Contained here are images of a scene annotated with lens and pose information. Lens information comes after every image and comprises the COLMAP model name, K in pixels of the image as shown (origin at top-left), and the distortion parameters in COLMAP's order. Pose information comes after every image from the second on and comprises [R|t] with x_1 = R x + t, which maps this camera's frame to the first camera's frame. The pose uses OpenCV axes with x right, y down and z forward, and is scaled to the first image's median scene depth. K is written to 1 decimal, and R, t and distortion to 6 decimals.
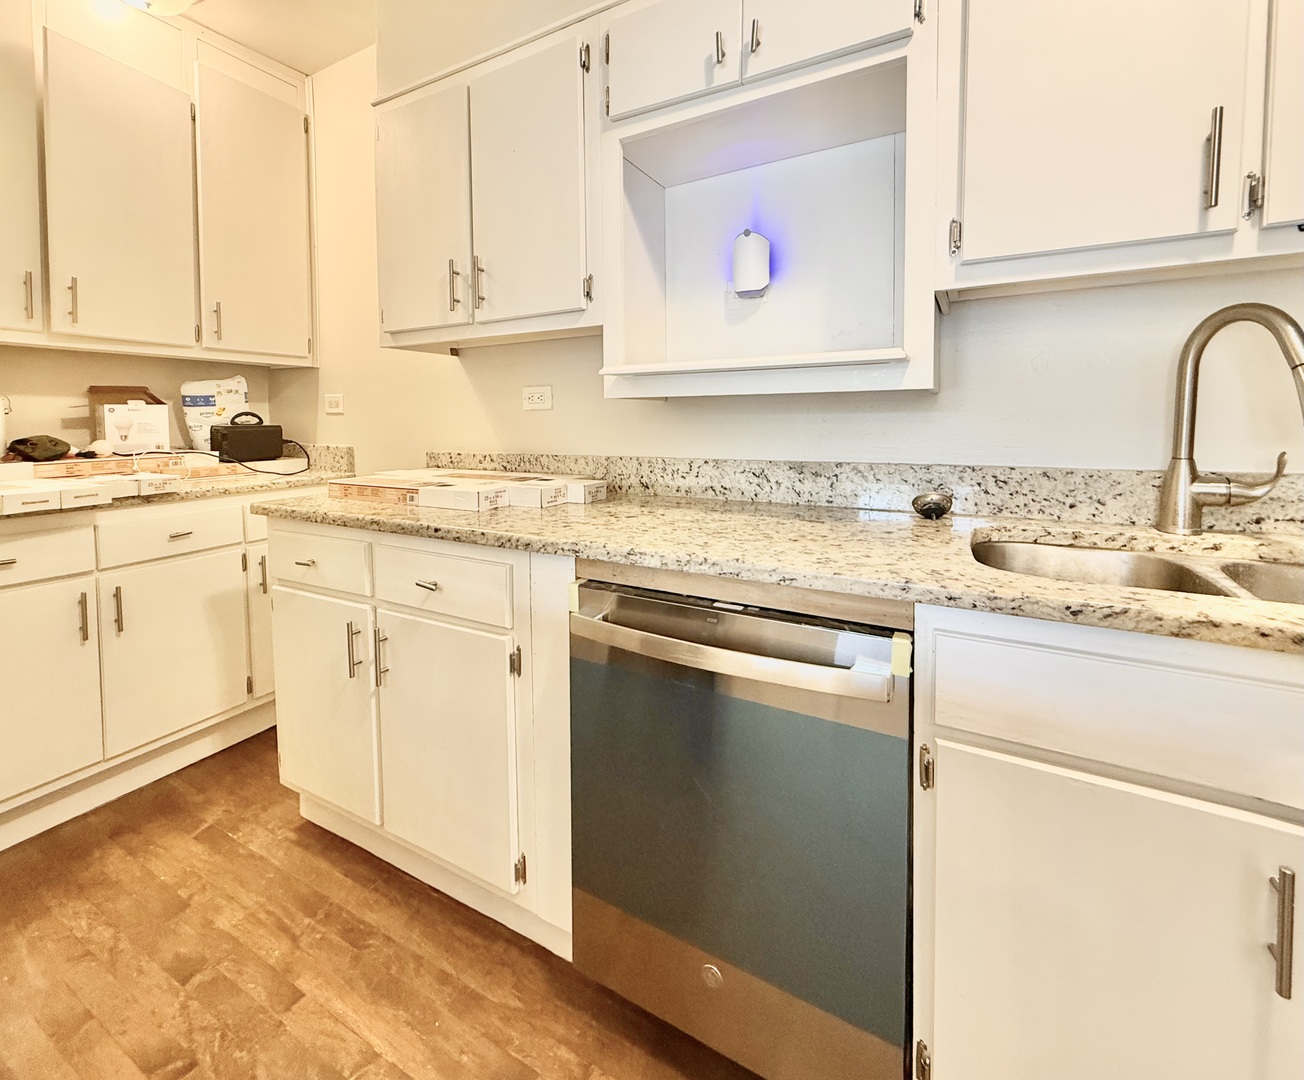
lens RADIAL K [[578.9, 0, 622.5], [0, 578.9, 442.0], [0, 0, 1]] dist [0.001025, 0.000508]
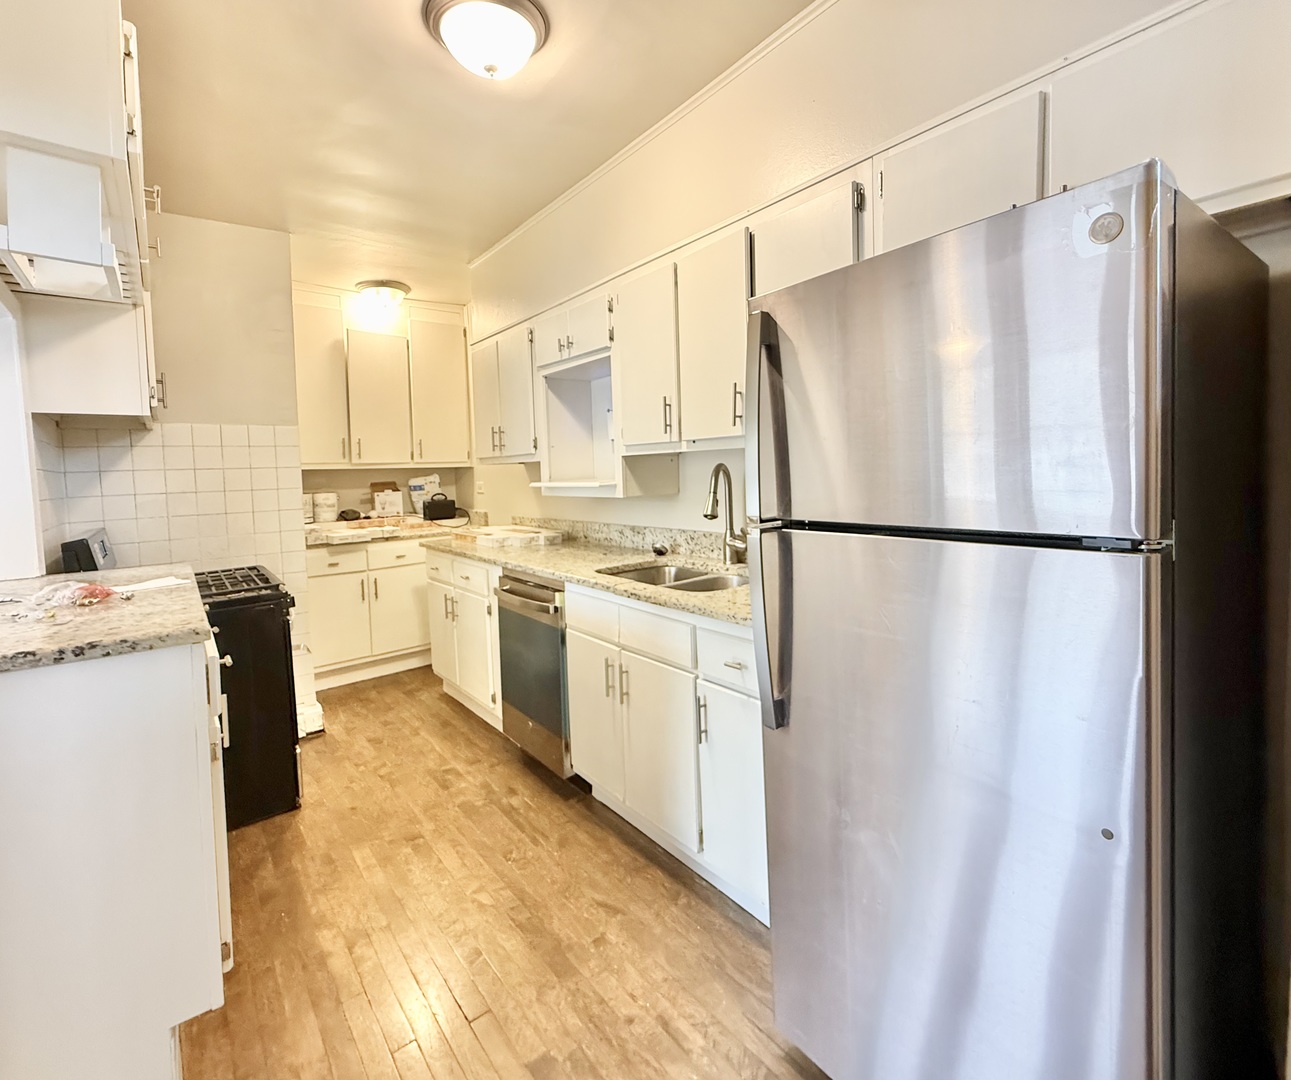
lens RADIAL K [[585.9, 0, 647.2], [0, 585.9, 492.3], [0, 0, 1]] dist [-0.000038, -0.000027]
pose [[0.932260, -0.009161, -0.361674, 0.935827], [0.011026, 0.999934, 0.003093, -0.075610], [0.361622, -0.006871, 0.932299, -0.729775]]
